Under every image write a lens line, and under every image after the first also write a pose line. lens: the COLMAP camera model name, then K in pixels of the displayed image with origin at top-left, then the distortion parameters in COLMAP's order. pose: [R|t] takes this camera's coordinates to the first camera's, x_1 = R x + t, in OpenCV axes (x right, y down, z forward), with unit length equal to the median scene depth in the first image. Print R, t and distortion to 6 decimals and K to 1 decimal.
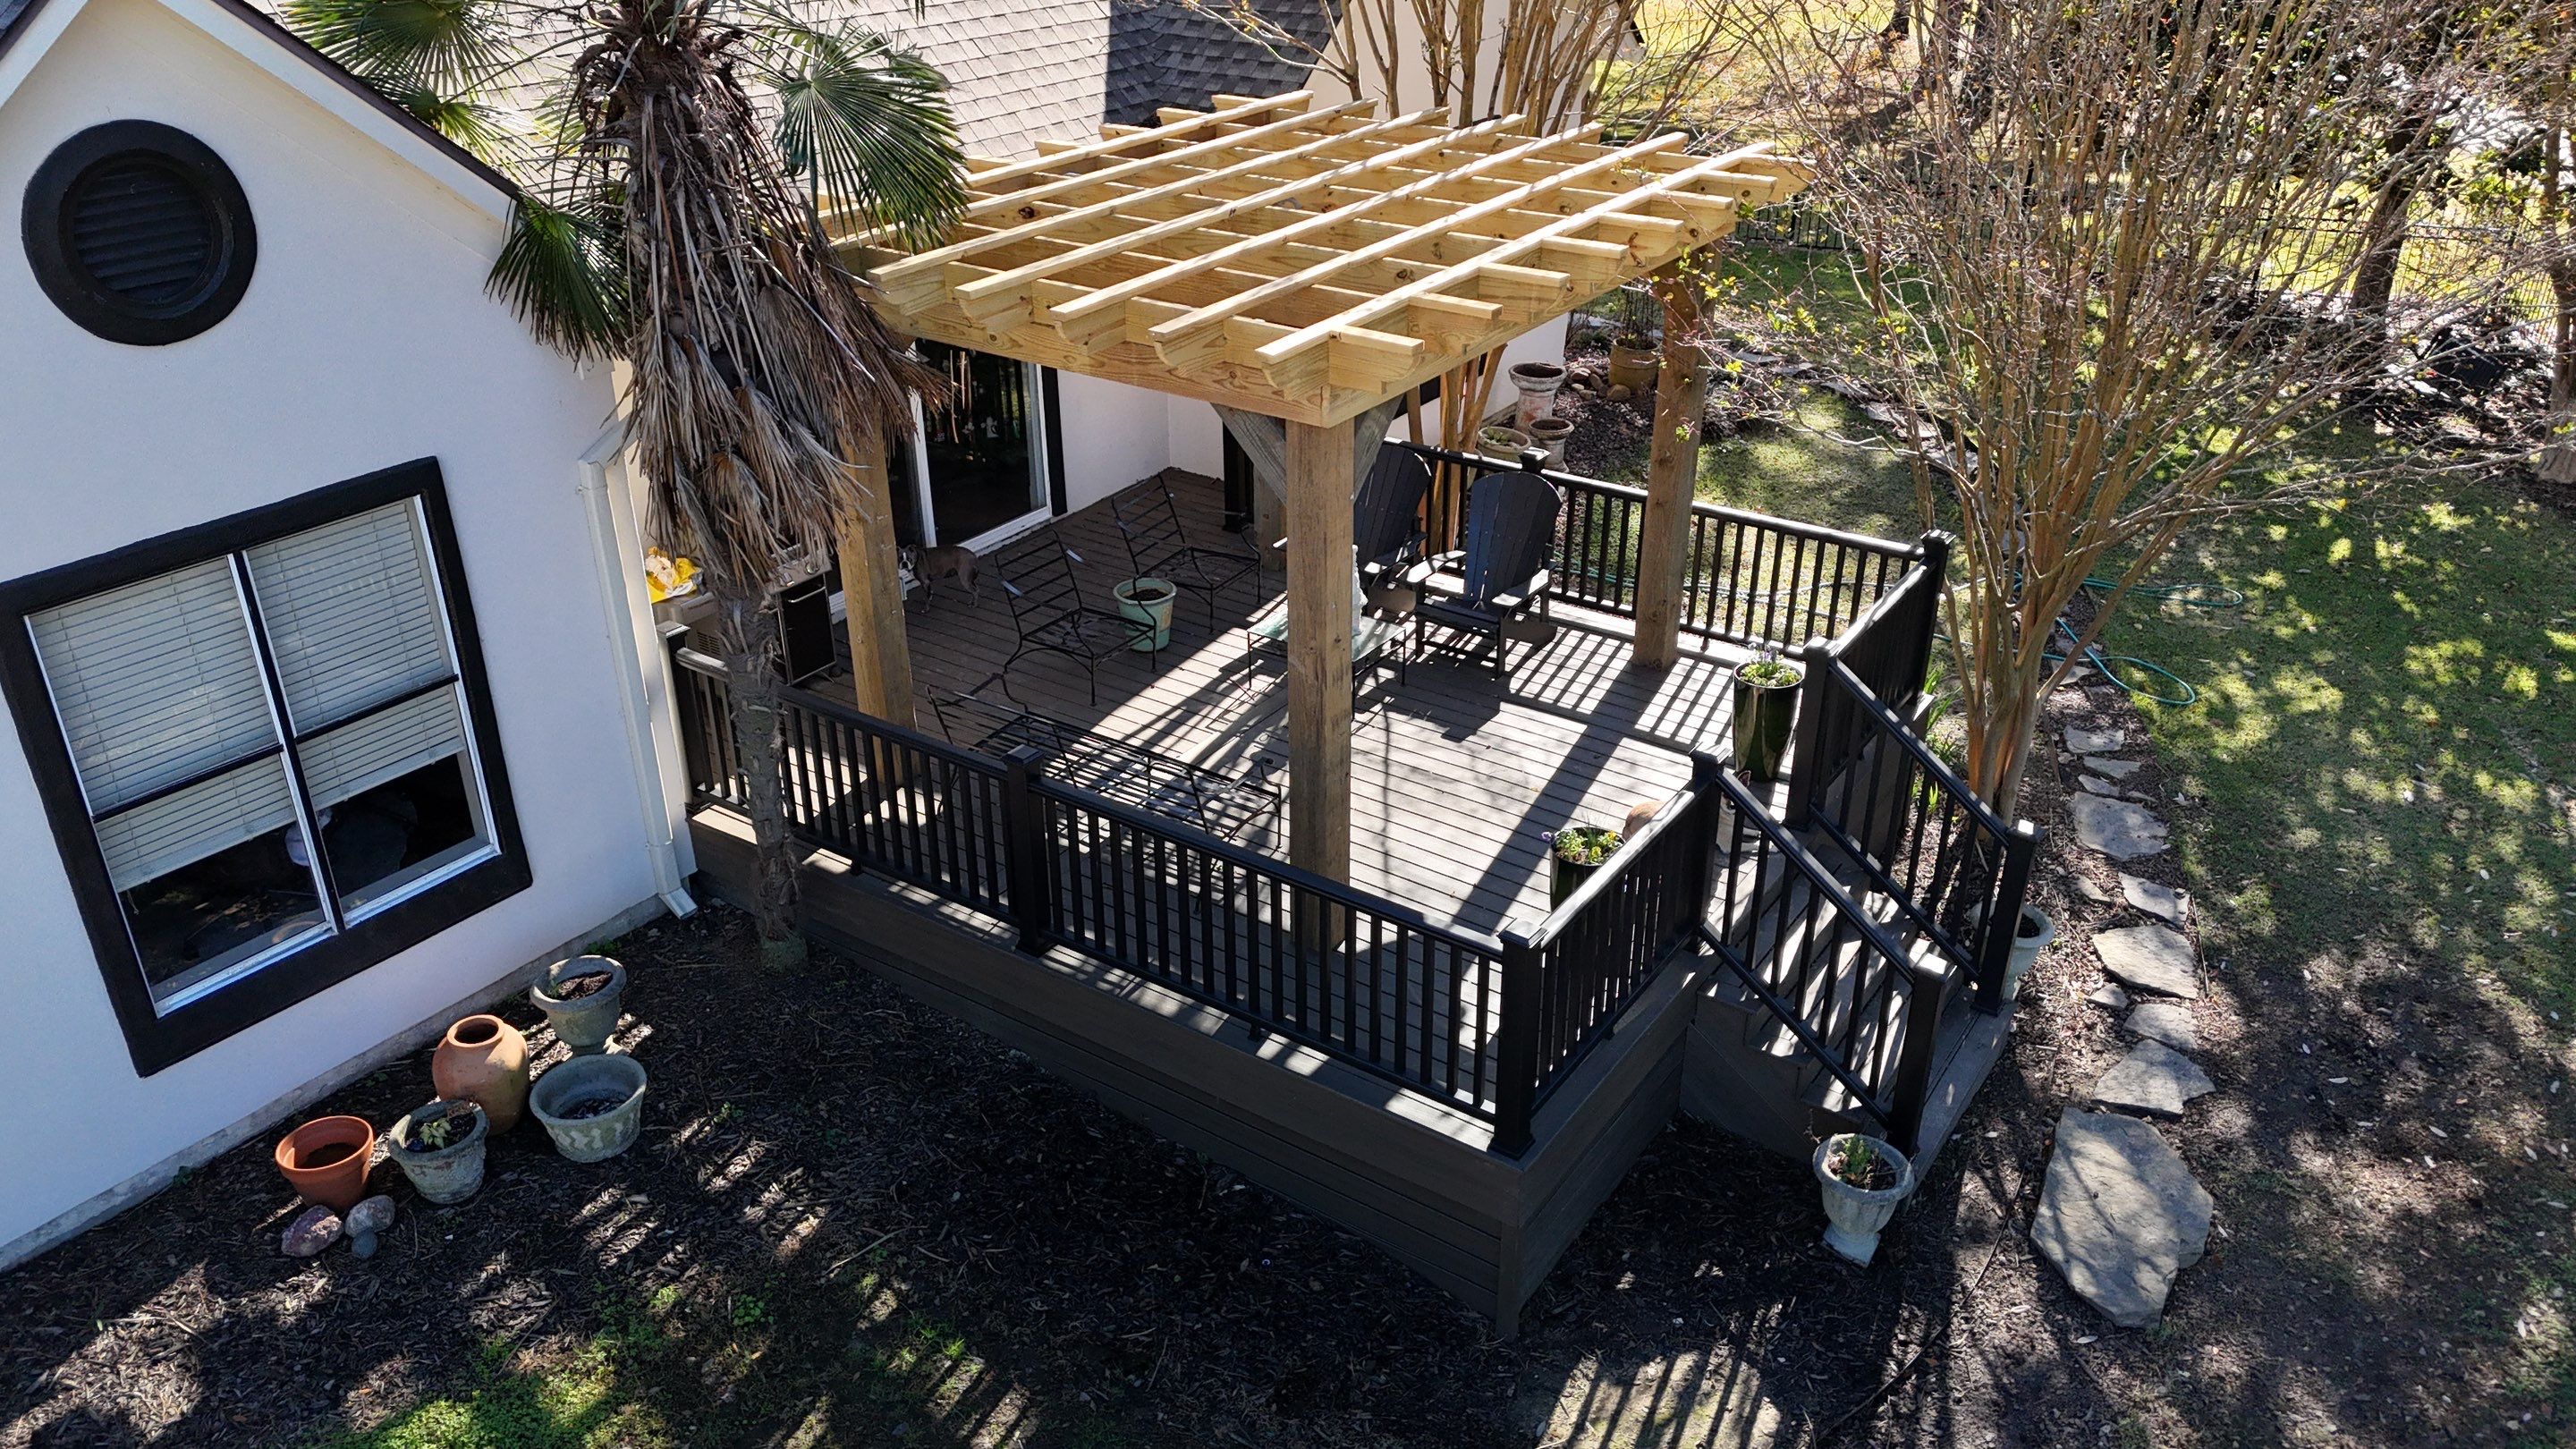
lens RADIAL K [[1908.4, 0, 1283.1], [0, 1908.4, 732.5], [0, 0, 1]] dist [0.045344, -0.008713]
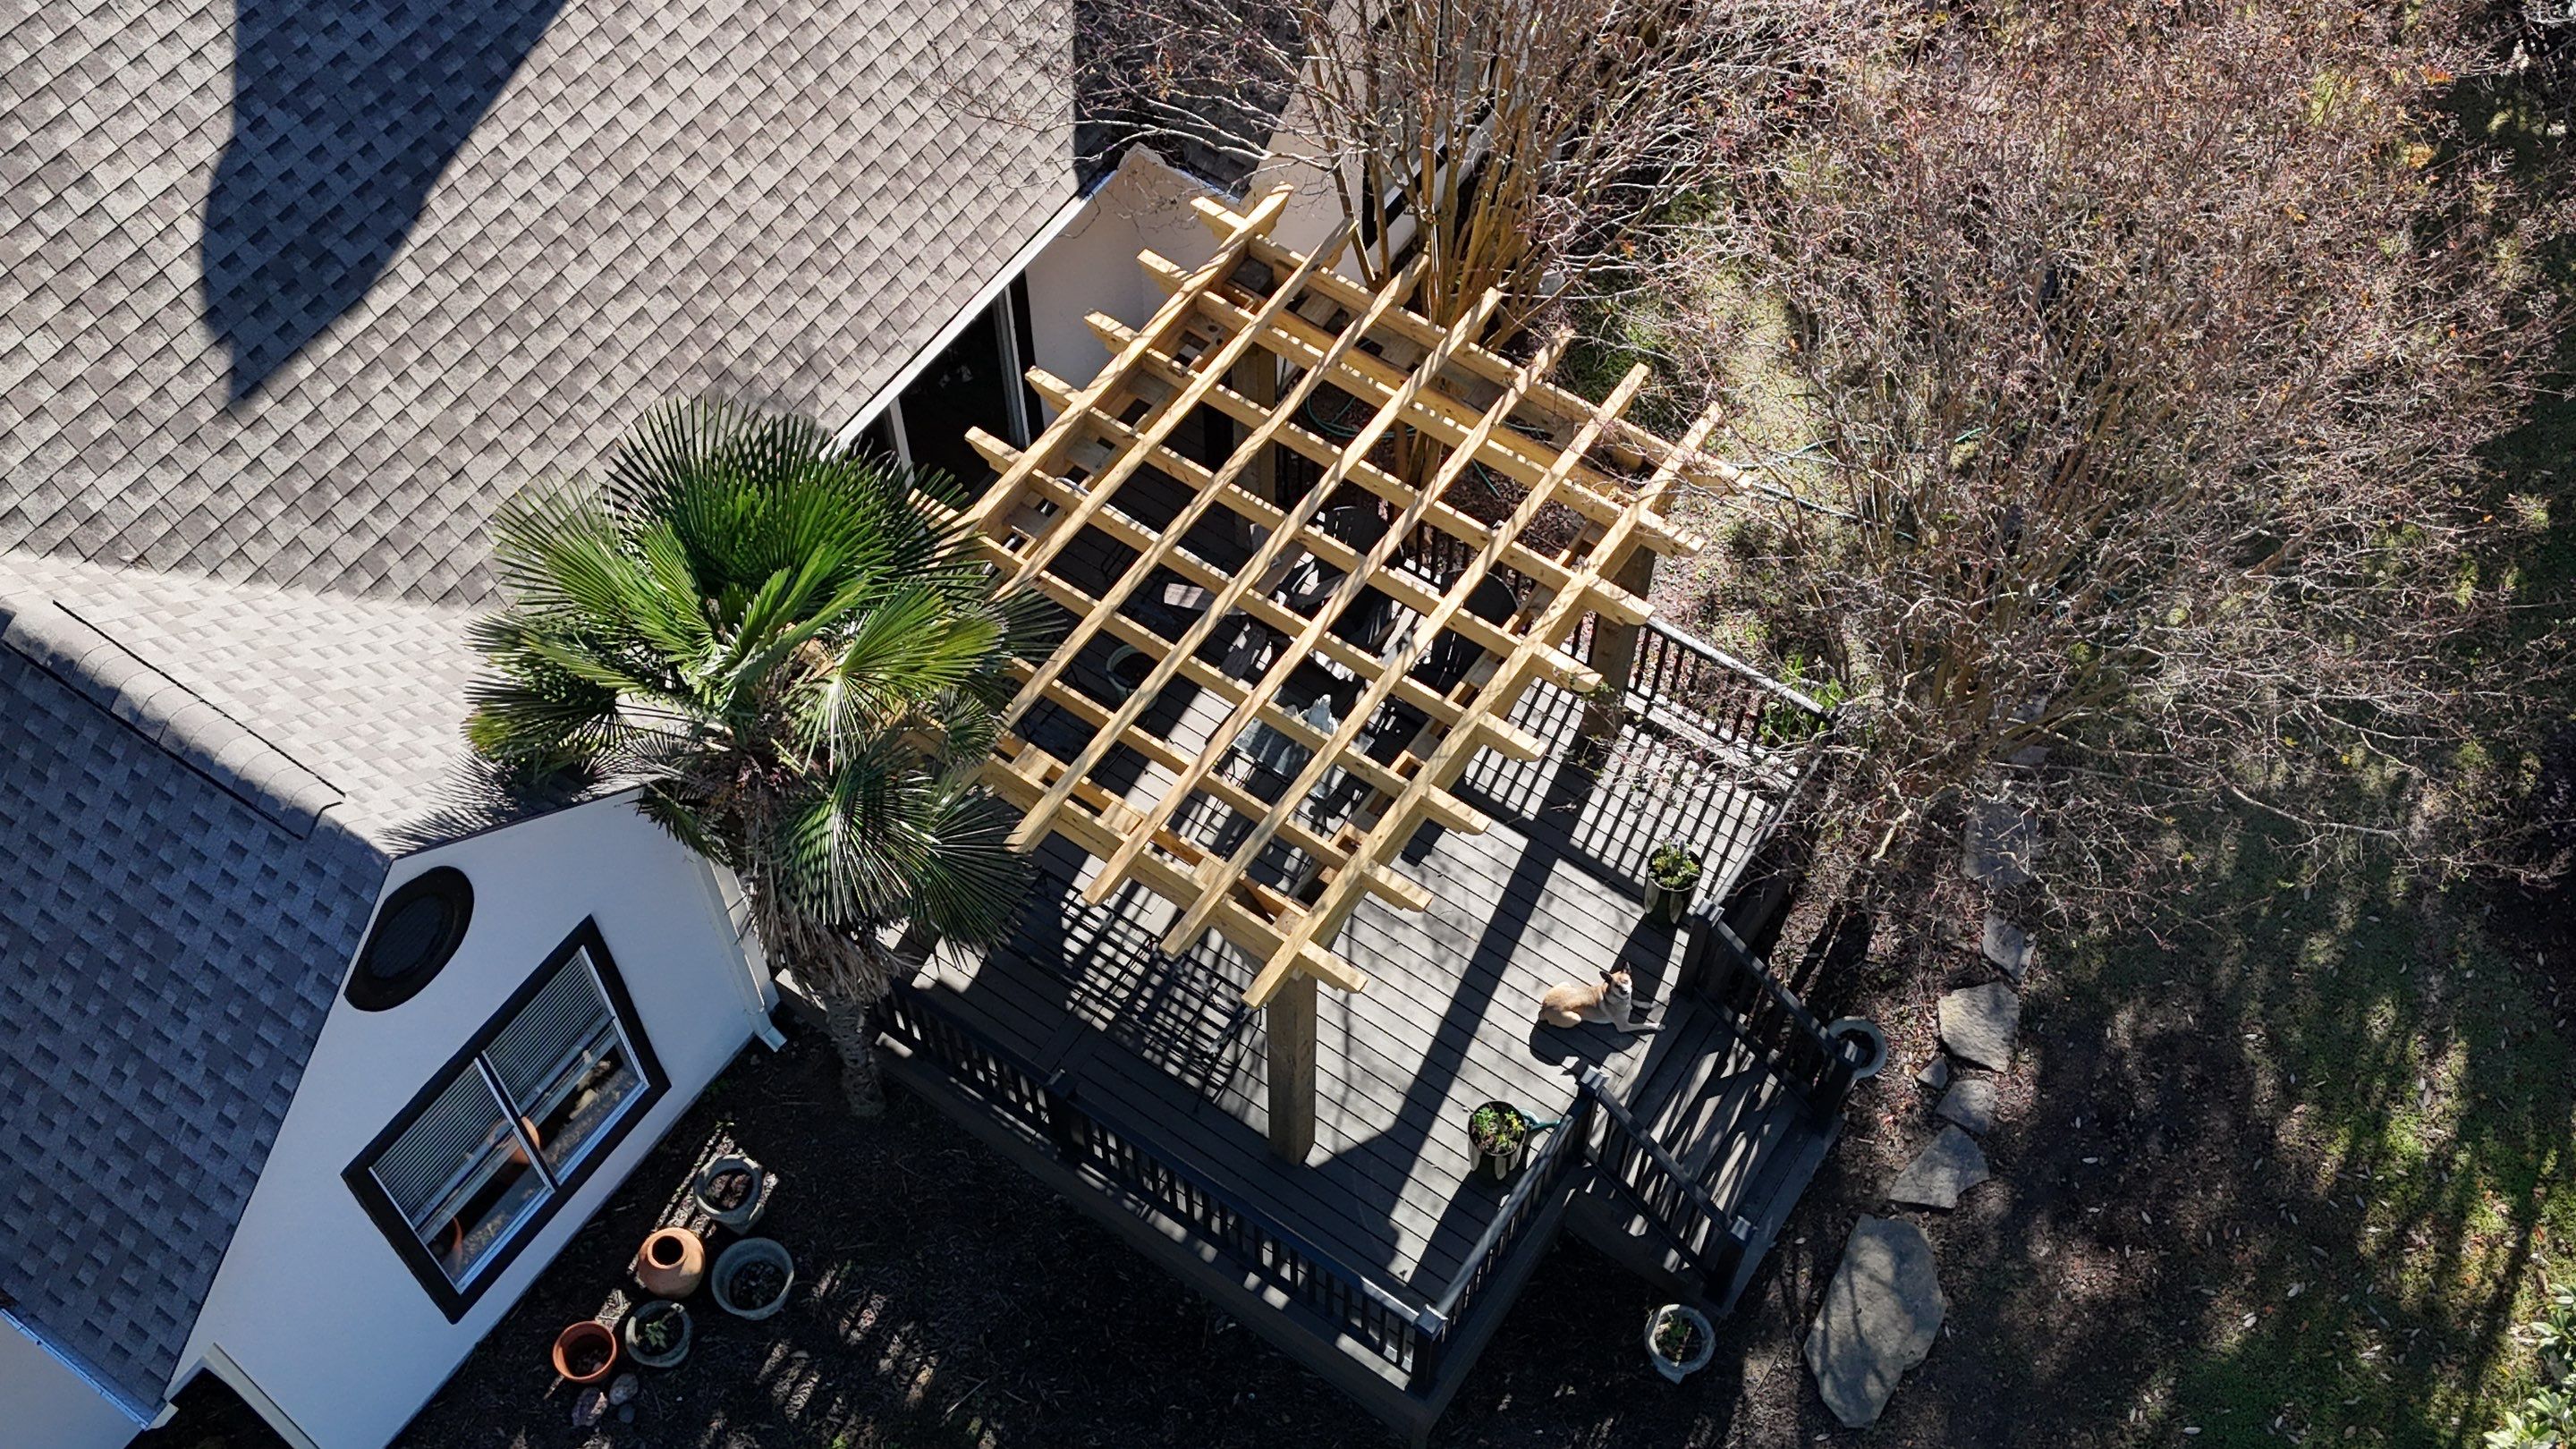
lens RADIAL K [[2643.4, 0, 1290.5], [0, 2643.4, 718.6], [0, 0, 1]] dist [0.068856, 0.000000]
pose [[0.999992, -0.001776, 0.003631, 0.013248], [-0.000249, 0.869528, 0.493884, -1.074648], [-0.004034, -0.493881, 0.869520, -0.437835]]
